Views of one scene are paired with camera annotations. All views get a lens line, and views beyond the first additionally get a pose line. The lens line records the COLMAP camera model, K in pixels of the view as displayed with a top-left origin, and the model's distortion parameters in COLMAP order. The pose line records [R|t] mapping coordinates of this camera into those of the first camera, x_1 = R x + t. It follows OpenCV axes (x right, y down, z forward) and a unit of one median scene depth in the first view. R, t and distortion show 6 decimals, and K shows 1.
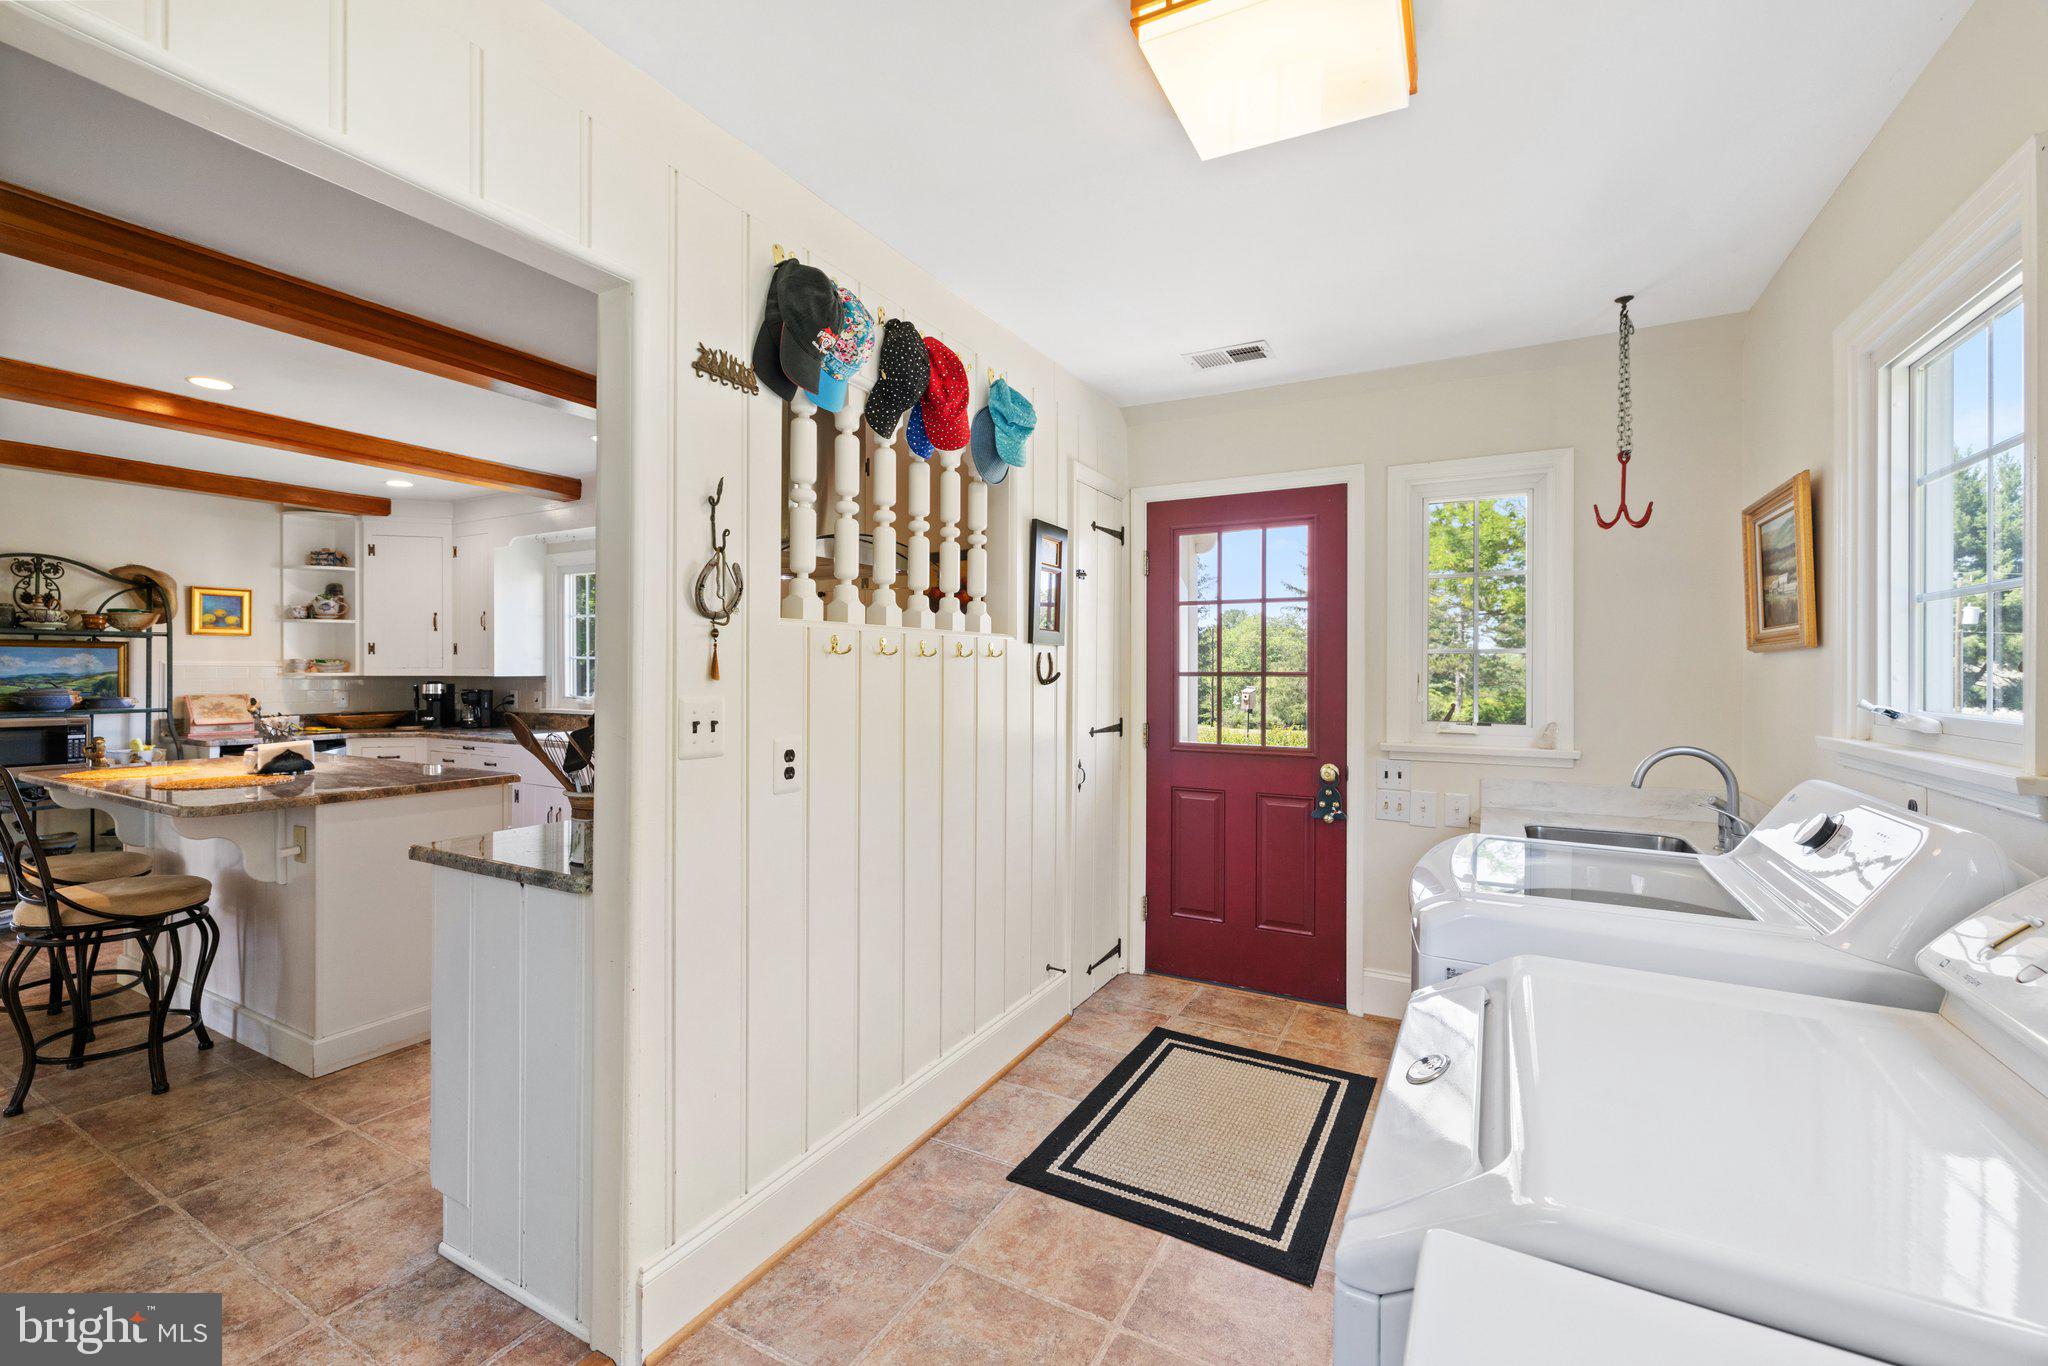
lens RADIAL K [[877.0, 0, 1015.5], [0, 877.0, 675.9], [0, 0, 1]] dist [0.000118, -0.000054]
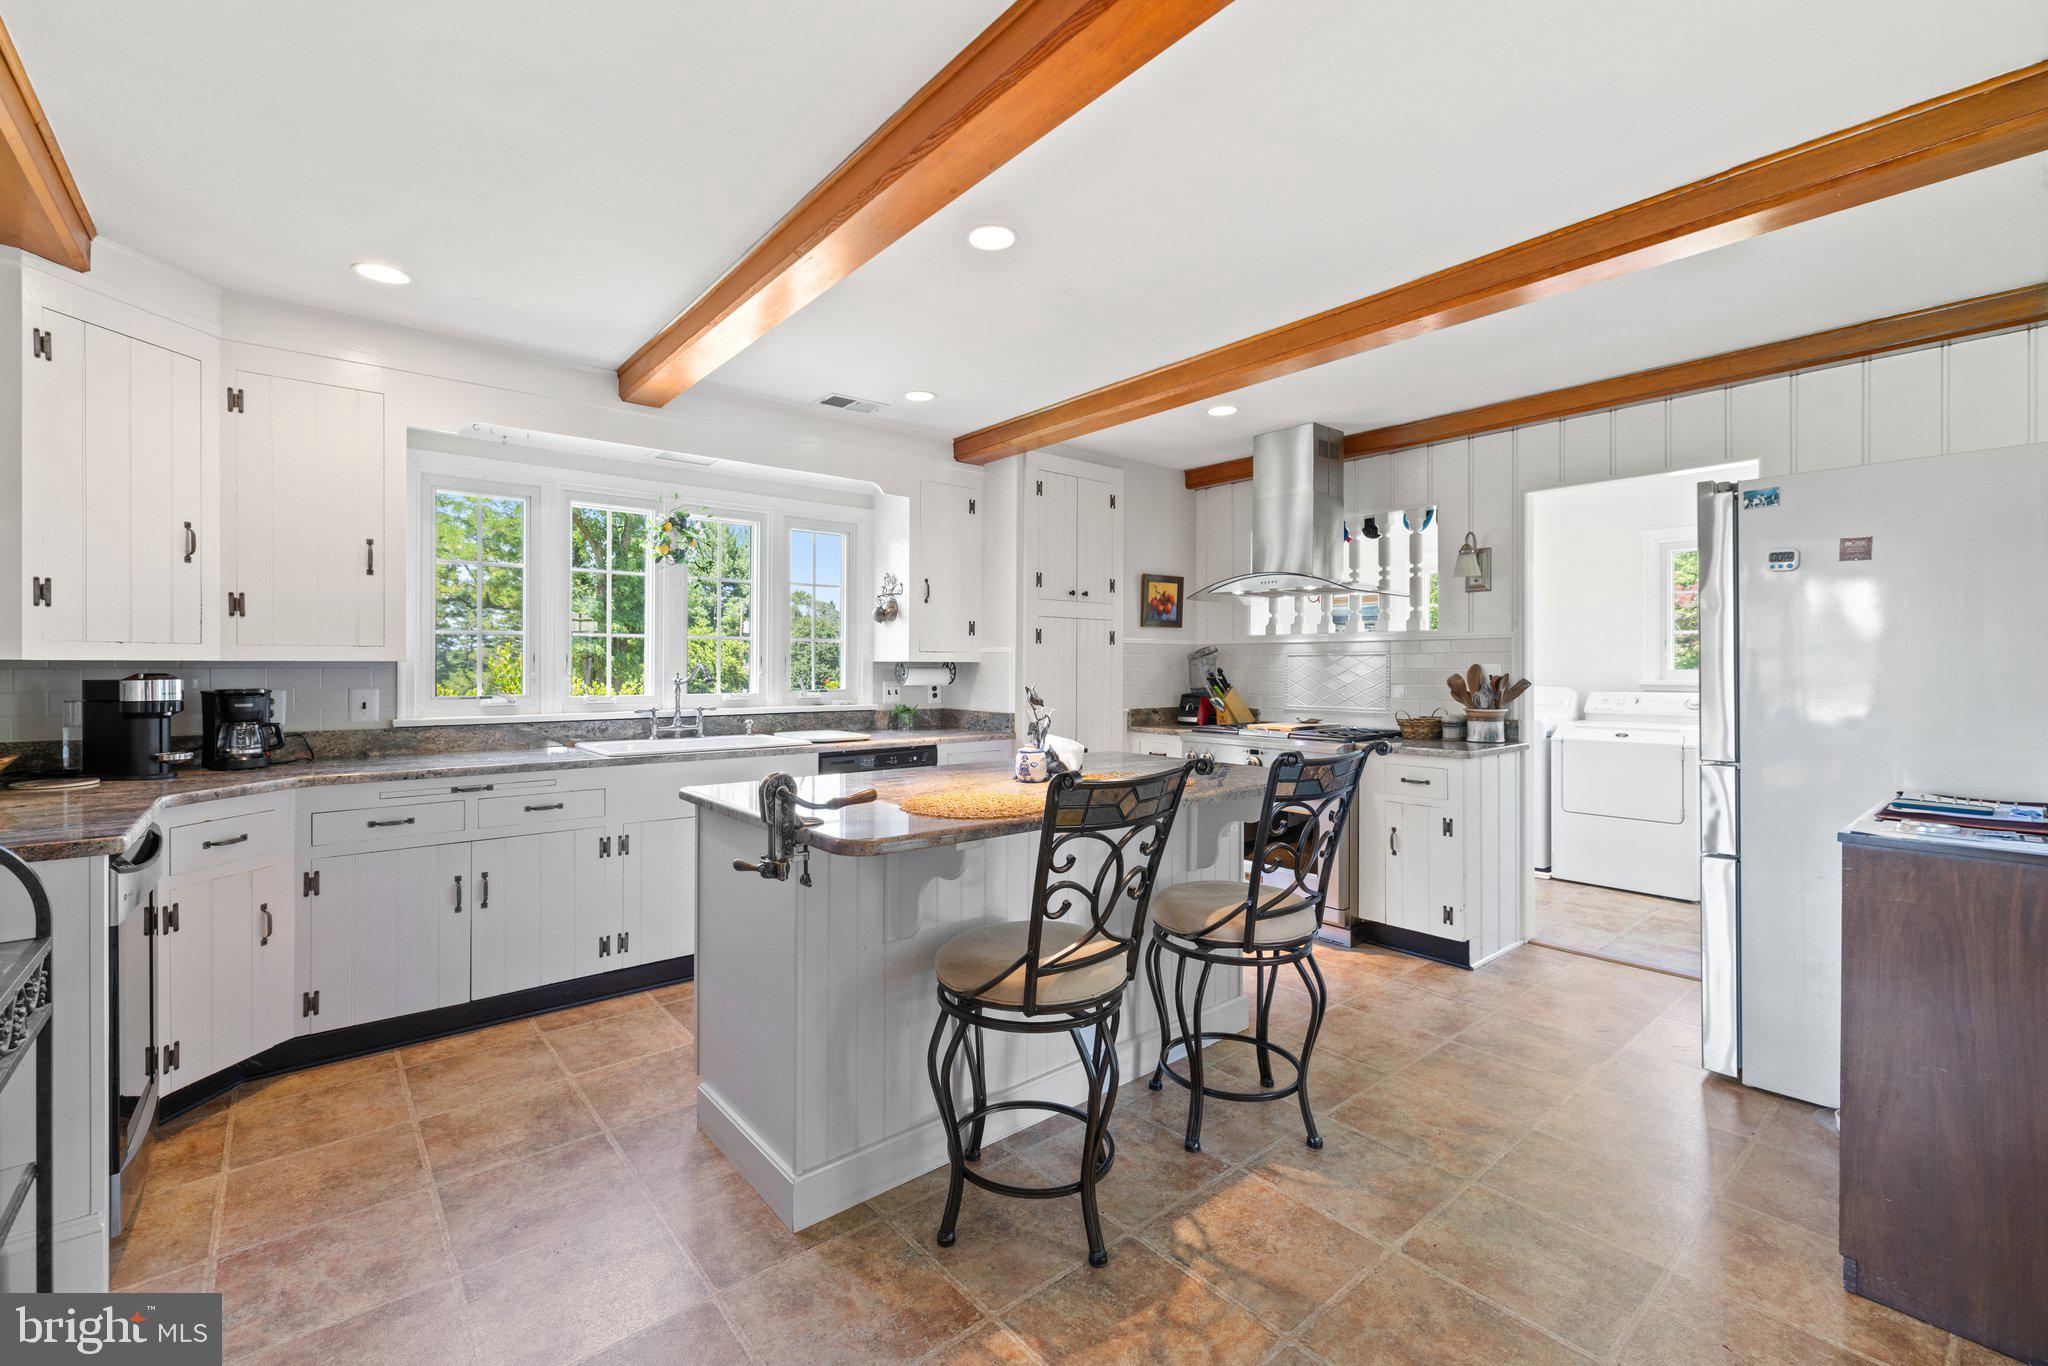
lens RADIAL K [[844.8, 0, 1019.0], [0, 844.8, 669.0], [0, 0, 1]] dist [0.011698, 0.000251]
pose [[0.348007, -0.003604, 0.937485, -0.925434], [0.002569, 0.999993, 0.002891, 0.003917], [-0.937489, 0.001402, 0.348013, 0.440645]]
